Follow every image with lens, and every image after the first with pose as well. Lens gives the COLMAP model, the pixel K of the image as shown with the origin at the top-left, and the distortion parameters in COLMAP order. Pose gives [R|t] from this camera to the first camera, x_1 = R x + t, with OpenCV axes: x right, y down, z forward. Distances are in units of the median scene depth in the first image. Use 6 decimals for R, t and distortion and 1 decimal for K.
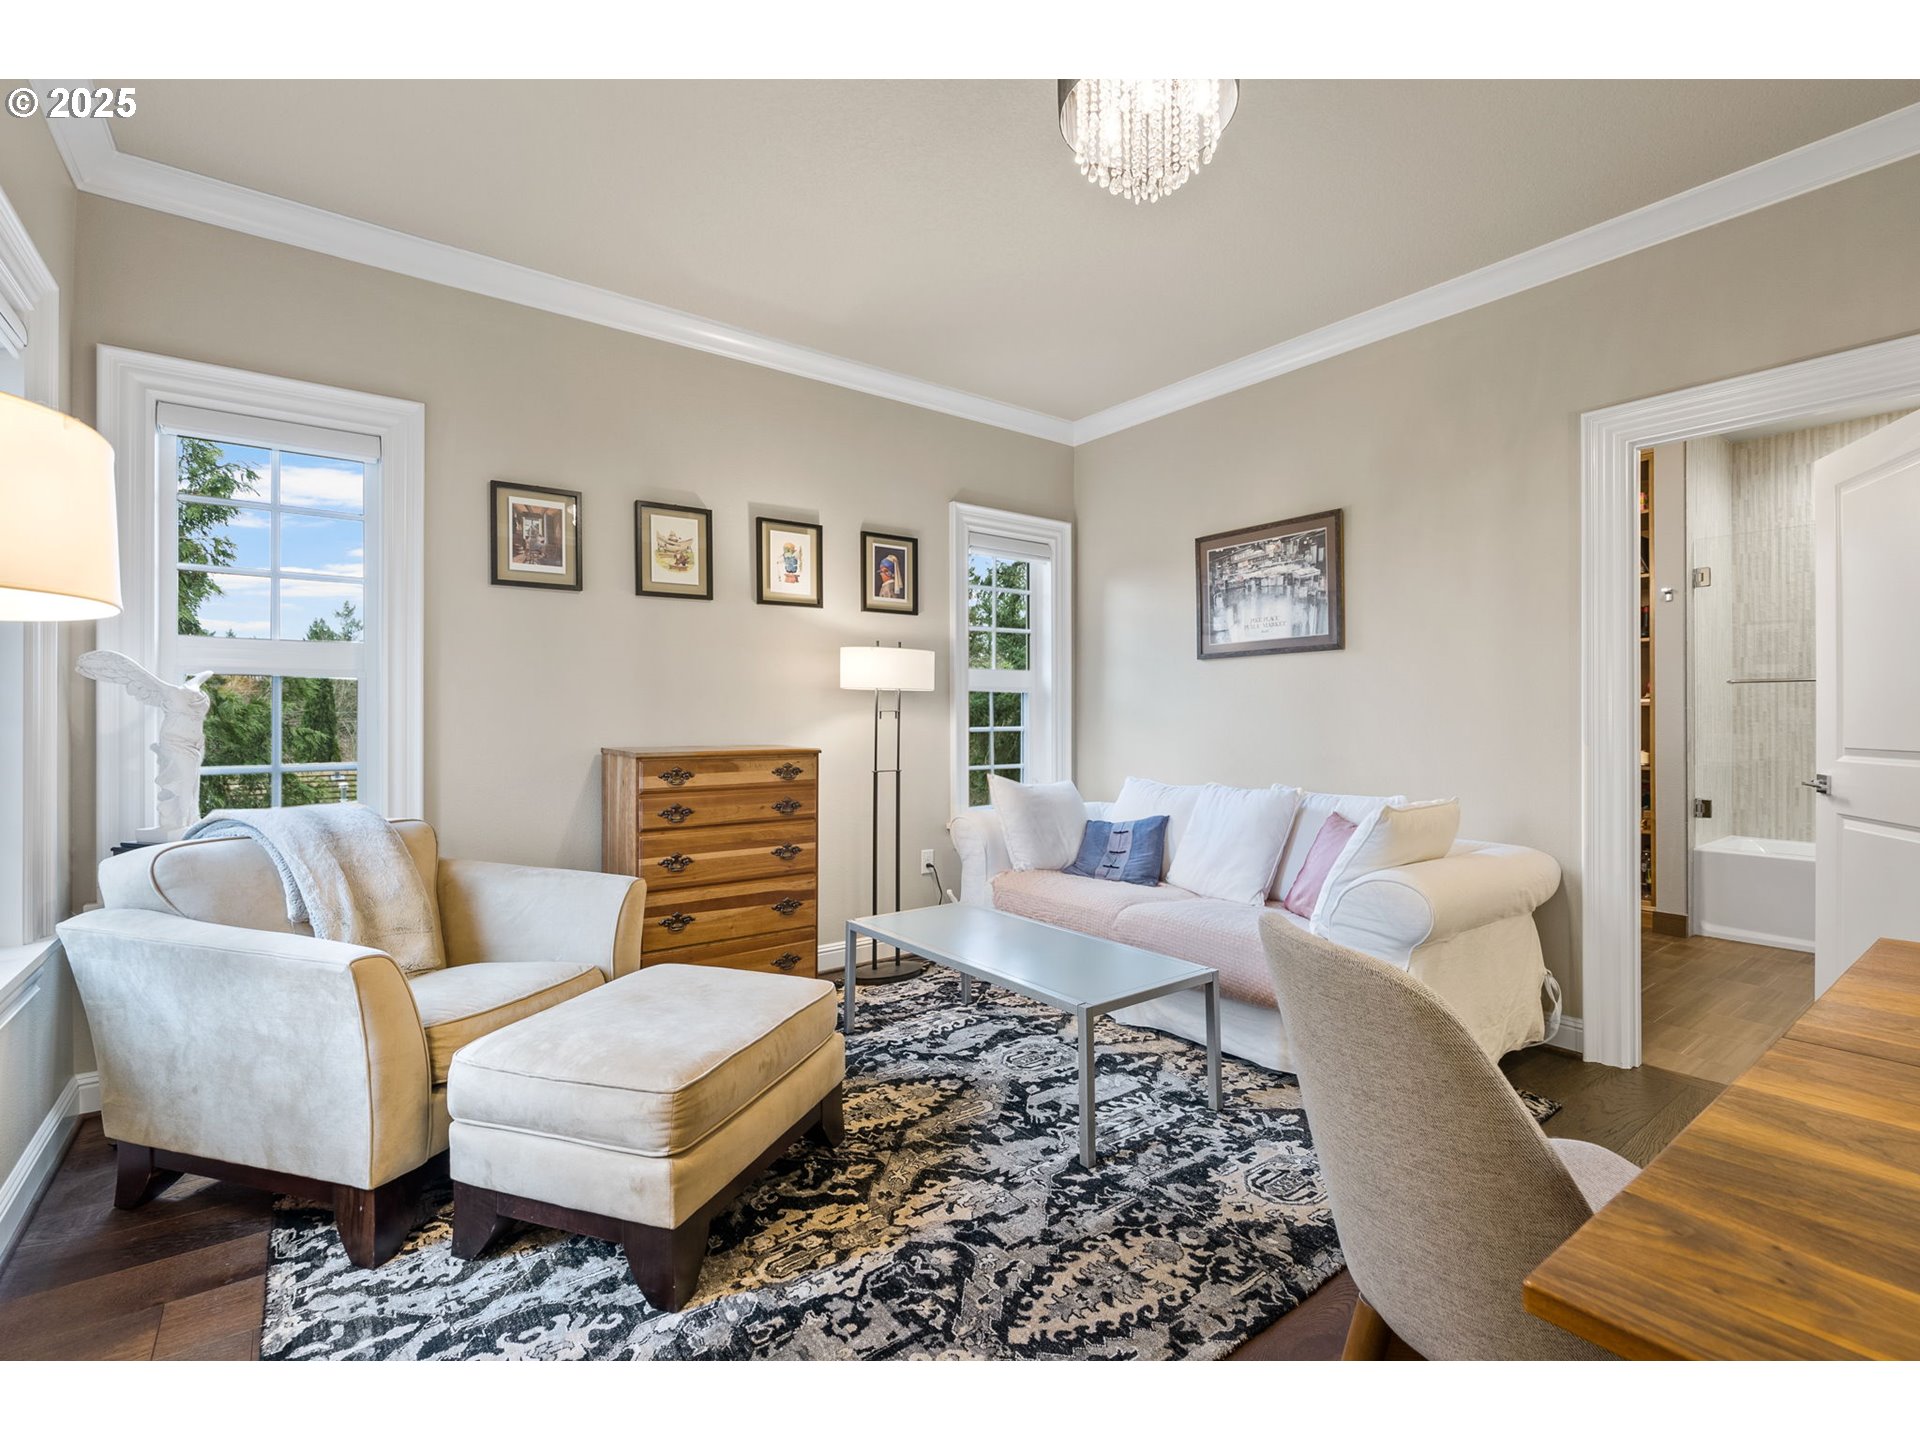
lens RADIAL K [[884.4, 0, 957.6], [0, 884.4, 711.9], [0, 0, 1]] dist [-0.013940, 0.006767]
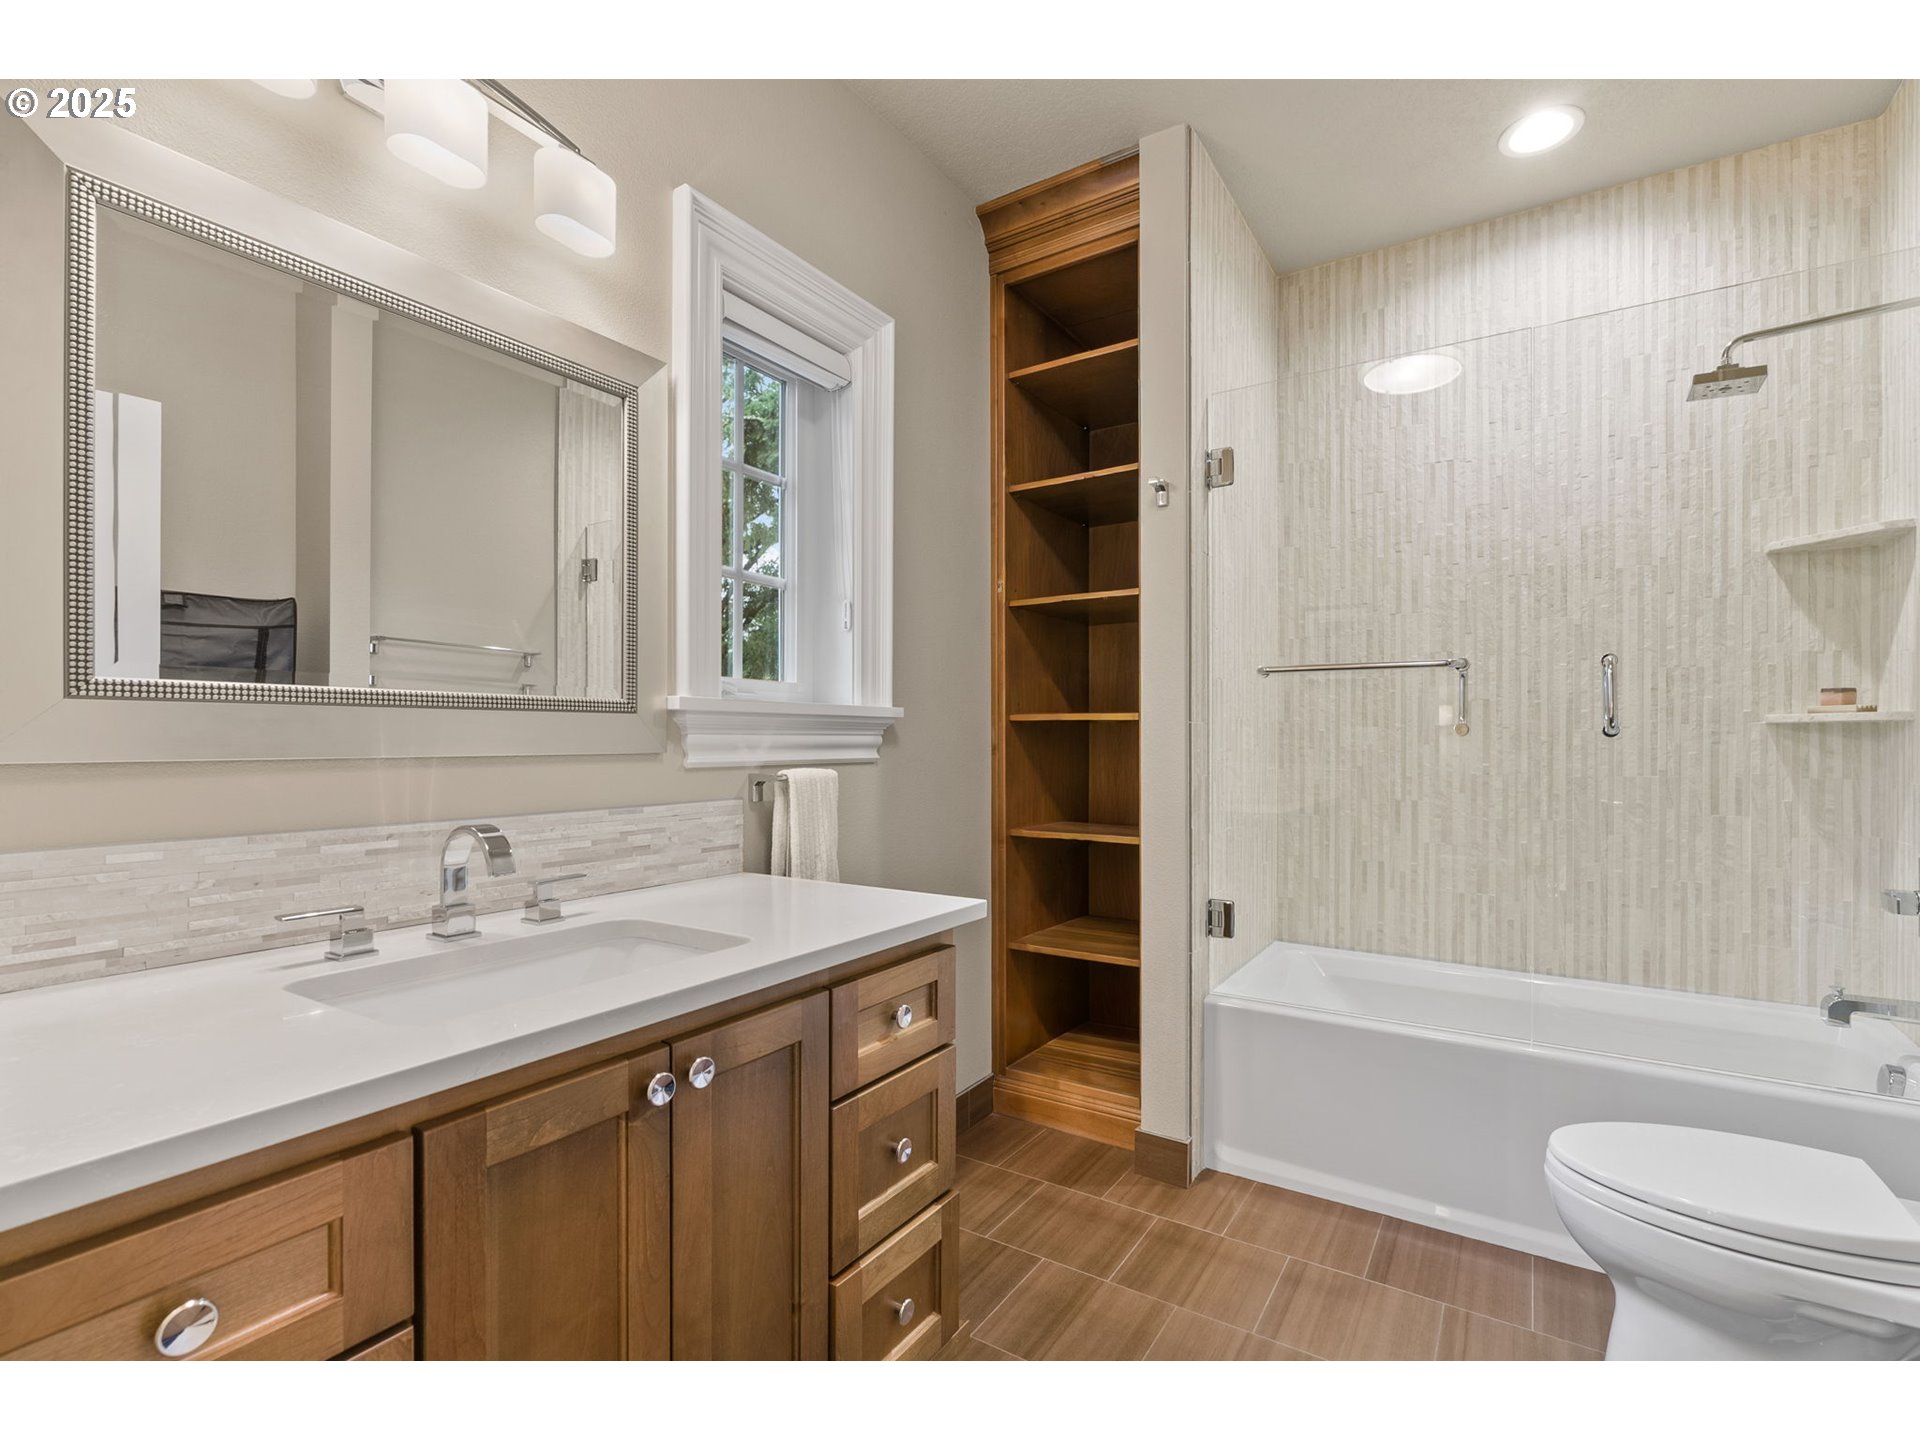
lens RADIAL K [[884.4, 0, 957.6], [0, 884.4, 711.9], [0, 0, 1]] dist [-0.013940, 0.006767]
pose [[0.942565, 0.014729, 0.333697, 0.496826], [-0.010061, 0.999826, -0.015713, -0.001496], [-0.333870, 0.011453, 0.942549, 0.529166]]
